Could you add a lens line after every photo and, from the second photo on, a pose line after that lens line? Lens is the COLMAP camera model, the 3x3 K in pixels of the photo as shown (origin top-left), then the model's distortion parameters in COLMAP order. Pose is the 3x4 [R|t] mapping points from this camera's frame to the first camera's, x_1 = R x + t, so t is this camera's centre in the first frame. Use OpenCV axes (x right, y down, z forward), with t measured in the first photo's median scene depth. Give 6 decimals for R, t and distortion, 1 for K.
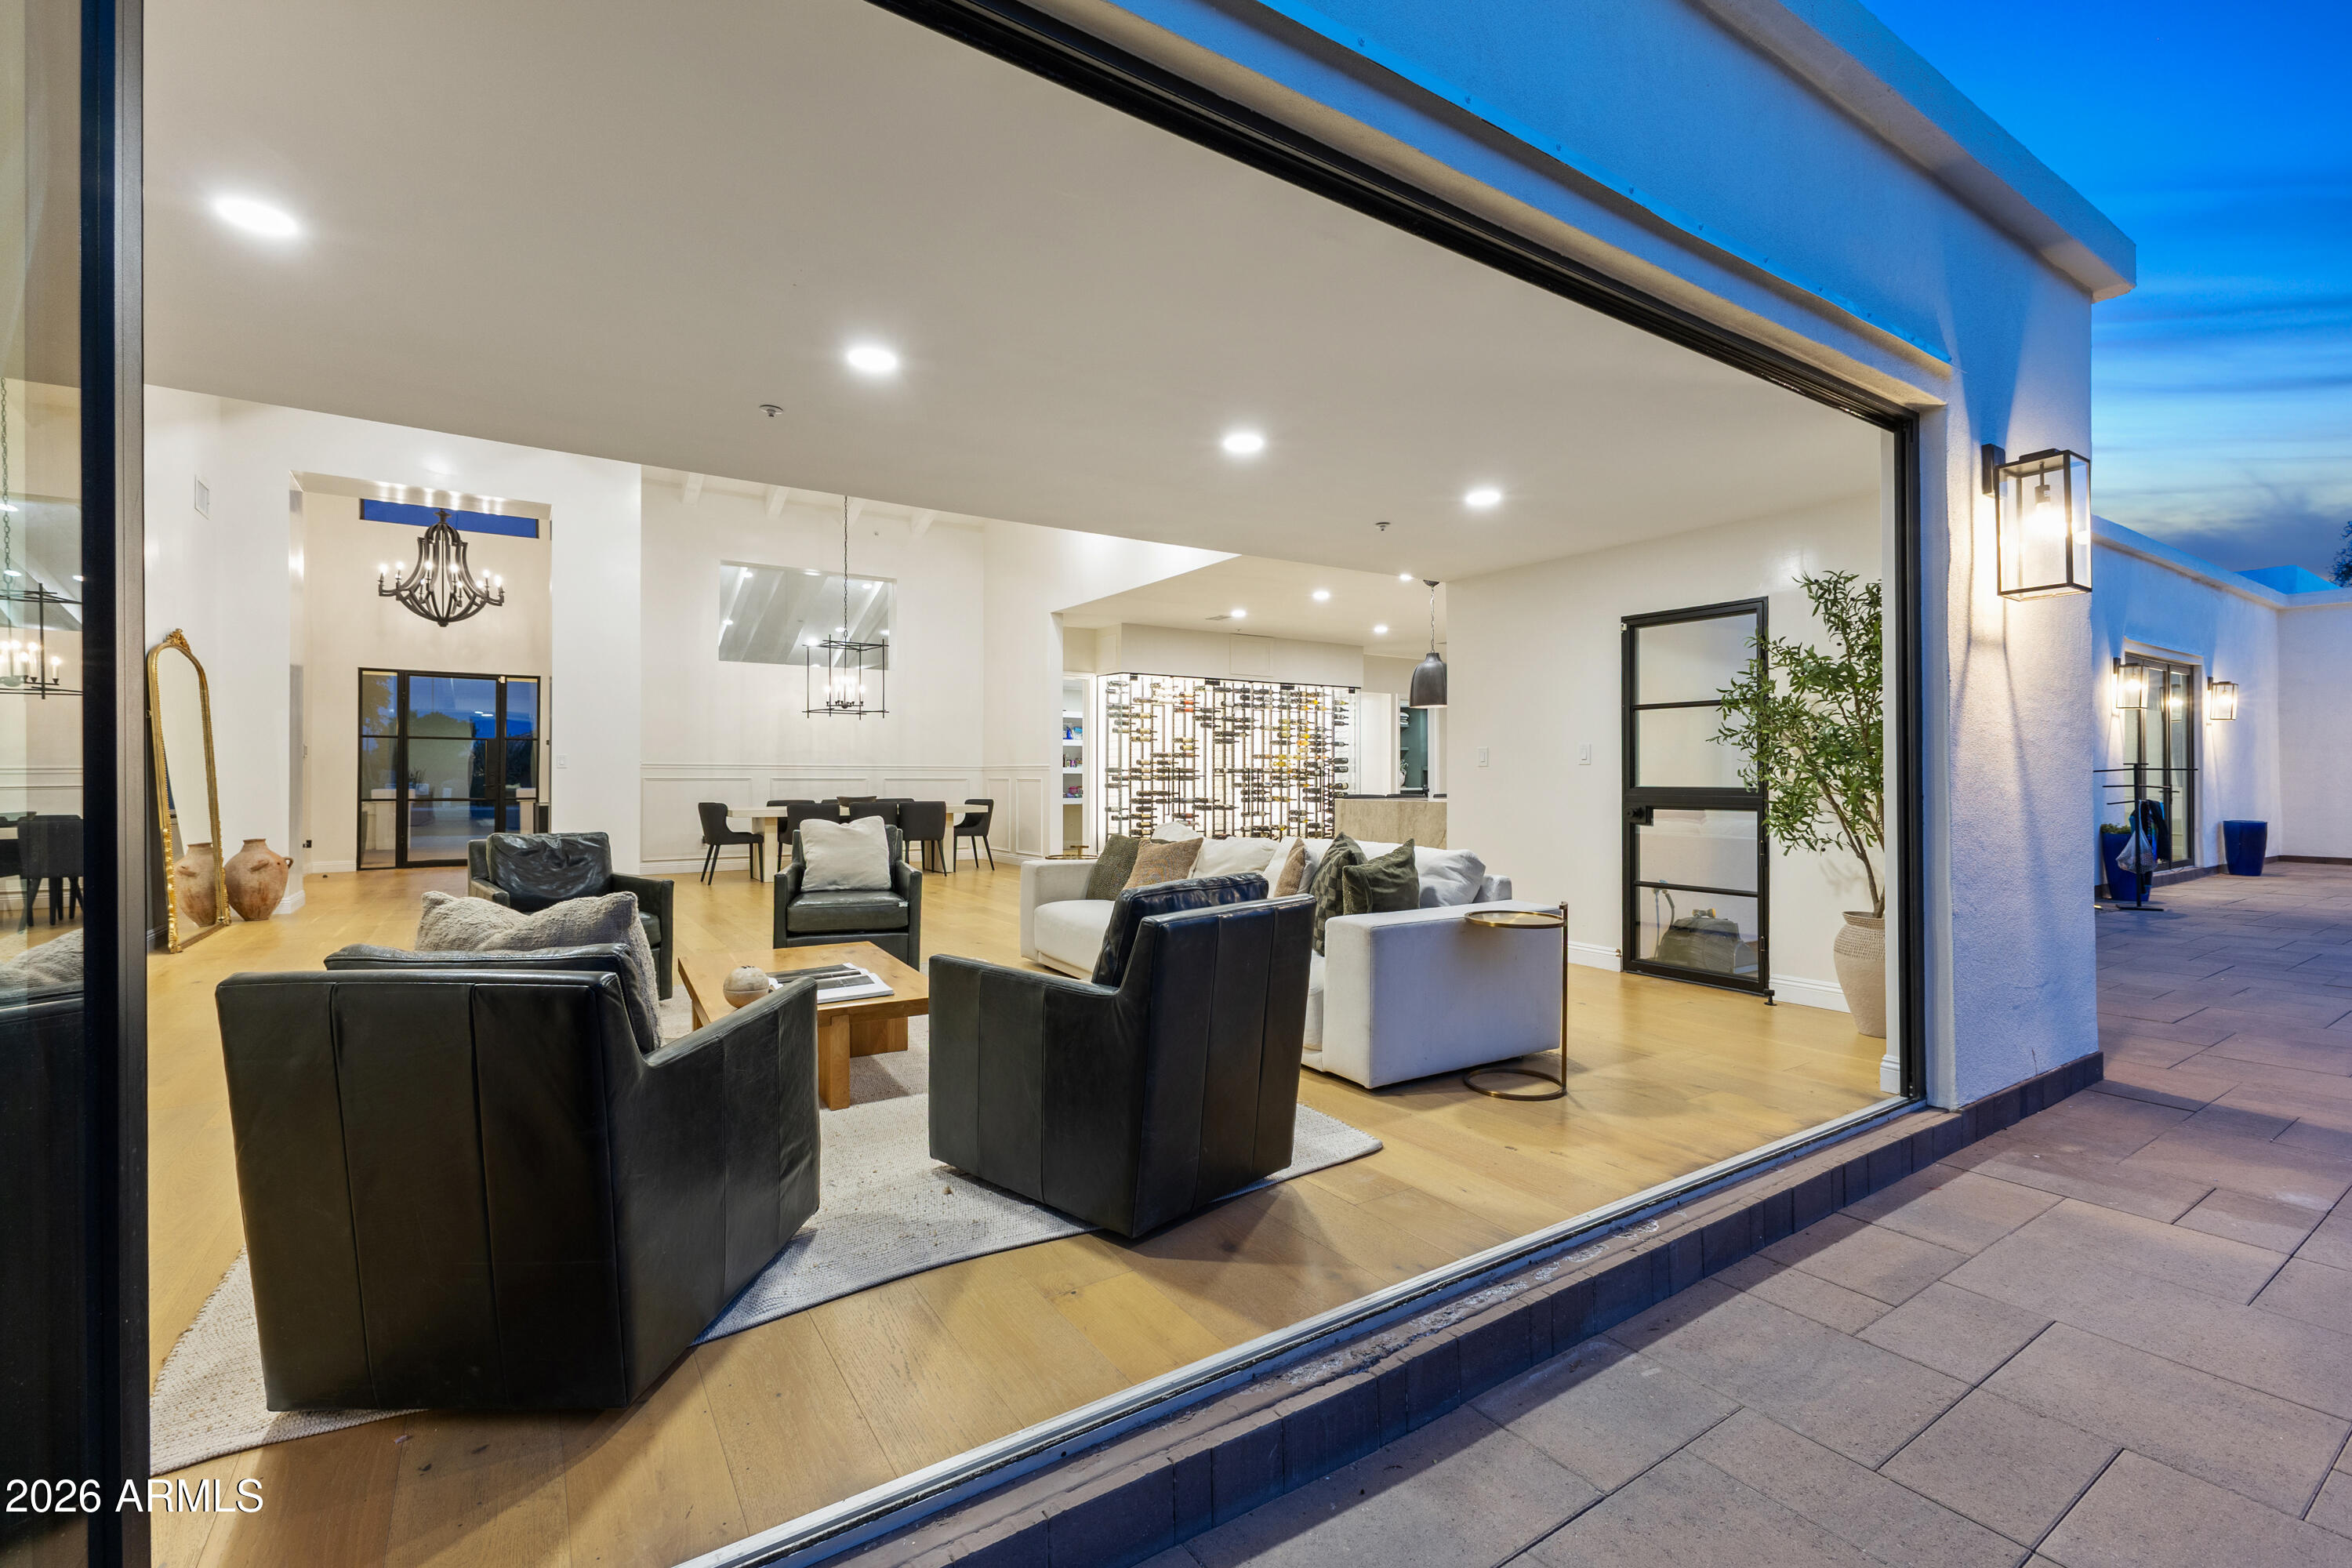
lens RADIAL K [[1042.1, 0, 1173.2], [0, 1042.1, 774.8], [0, 0, 1]] dist [0.000402, 0.000151]
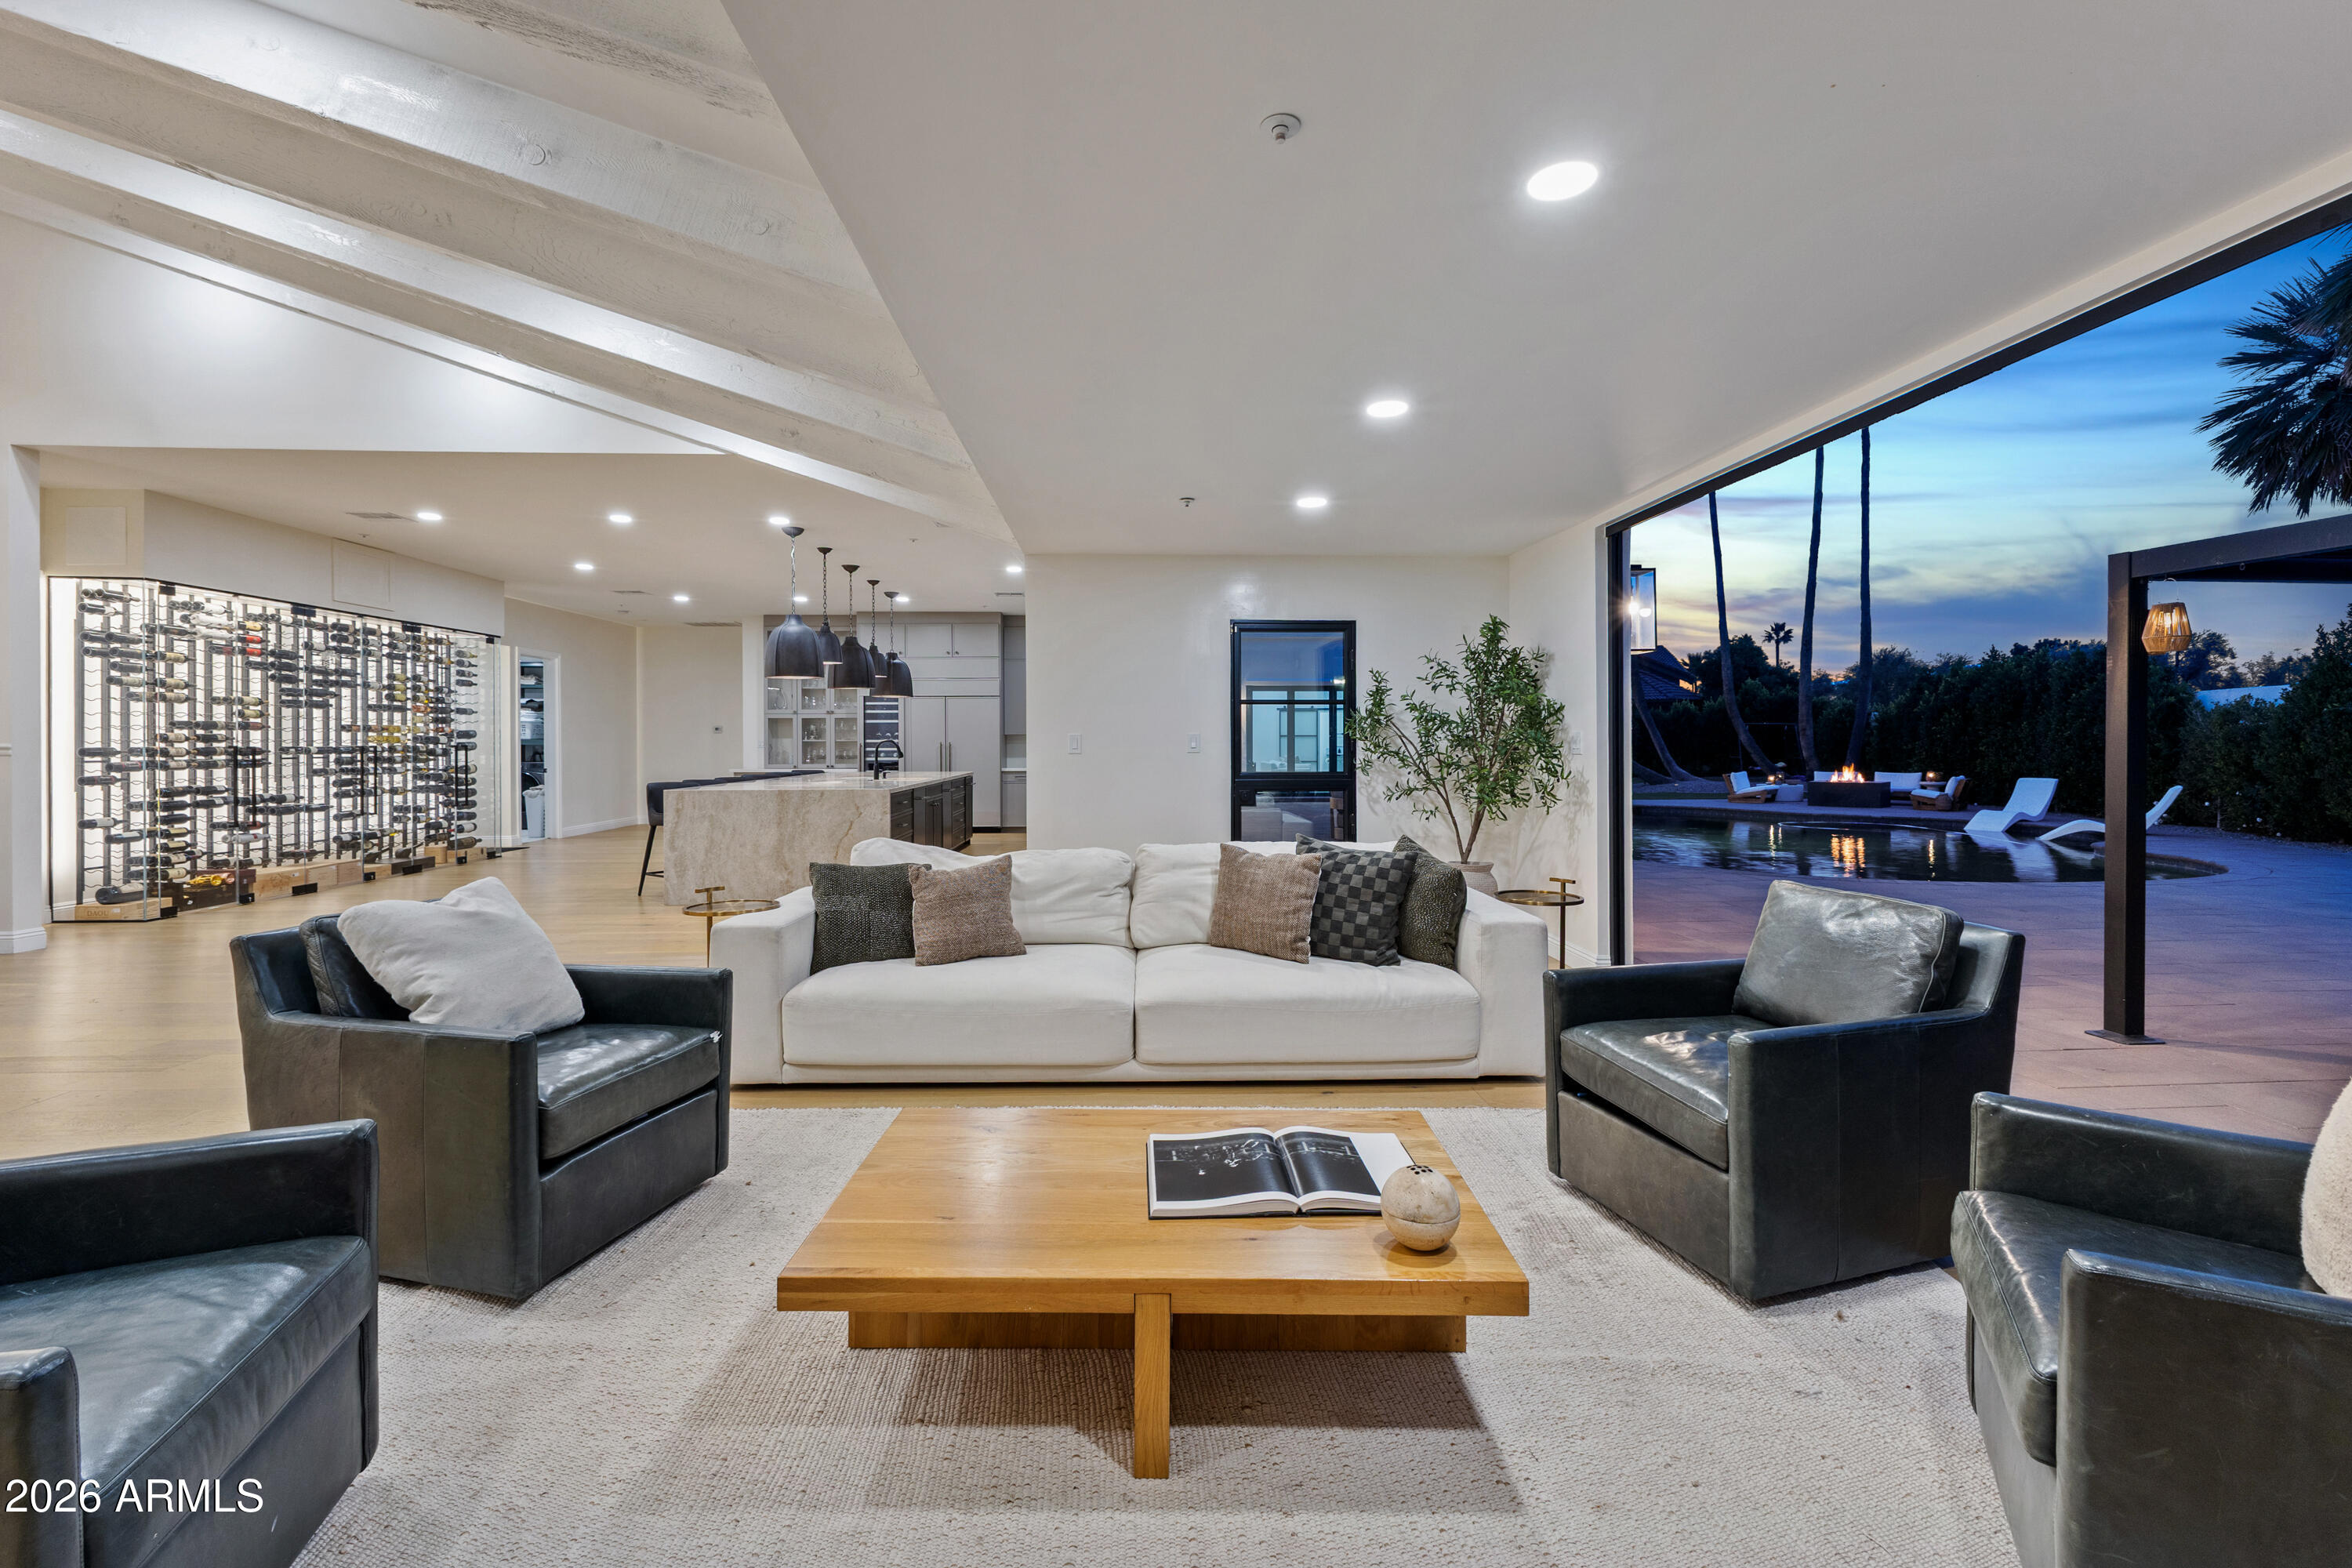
lens RADIAL K [[1042.1, 0, 1198.5], [0, 1042.1, 747.2], [0, 0, 1]] dist [0.000402, 0.000151]
pose [[0.492109, -0.005561, 0.870516, -0.239214], [-0.000302, 0.999978, 0.006559, -0.010321], [-0.870534, -0.003491, 0.492096, 0.212238]]
